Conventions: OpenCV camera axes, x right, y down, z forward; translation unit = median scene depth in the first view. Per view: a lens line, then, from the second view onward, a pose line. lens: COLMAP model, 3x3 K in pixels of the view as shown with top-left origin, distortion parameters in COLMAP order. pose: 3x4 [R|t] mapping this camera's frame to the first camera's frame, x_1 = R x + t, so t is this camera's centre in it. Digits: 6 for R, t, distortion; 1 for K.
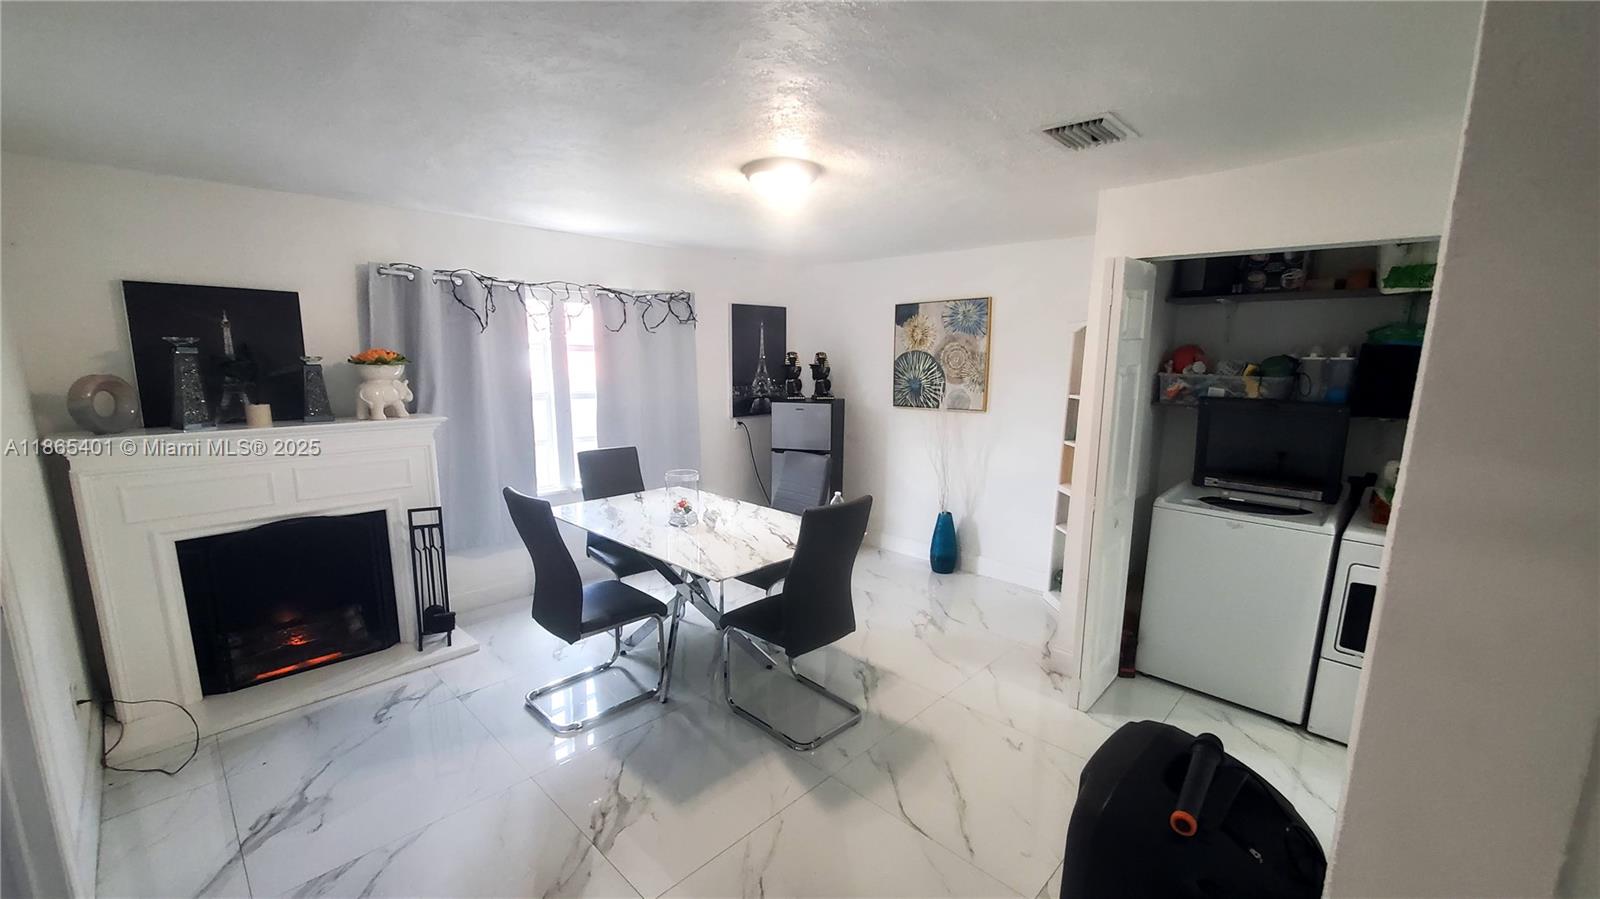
lens RADIAL K [[638.2, 0, 807.8], [0, 638.2, 459.4], [0, 0, 1]] dist [0.006182, -0.003912]
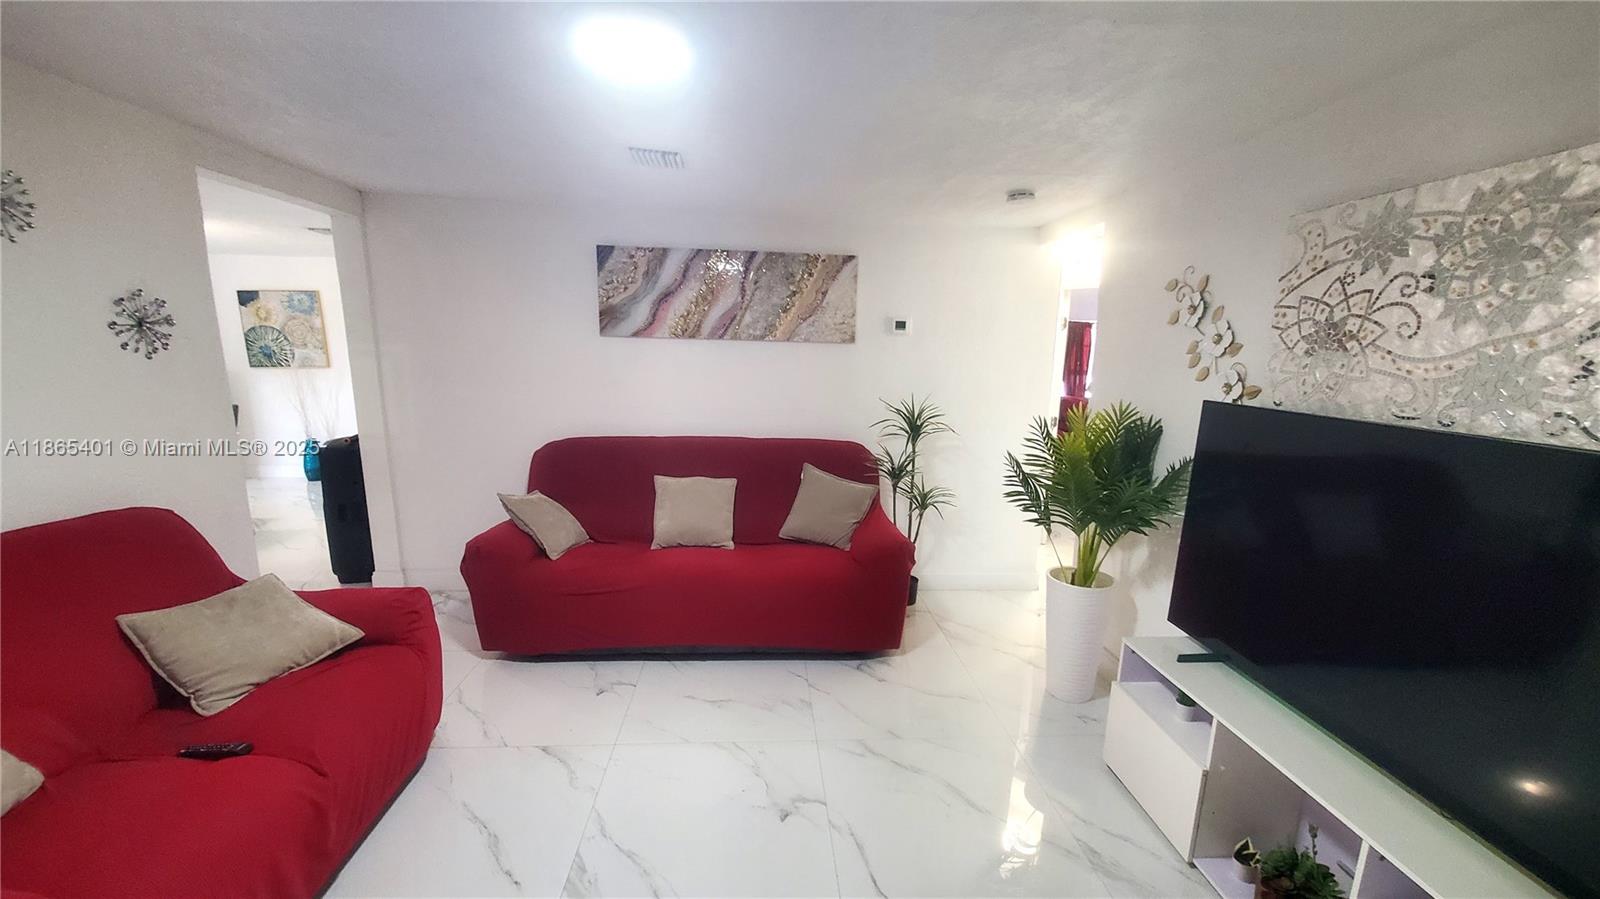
lens RADIAL K [[638.2, 0, 803.2], [0, 638.2, 472.4], [0, 0, 1]] dist [0.006182, -0.003912]
pose [[0.667086, -0.150712, 0.729576, -0.115660], [0.117766, 0.988343, 0.096488, 0.158136], [-0.735613, 0.021554, 0.677059, -0.845611]]
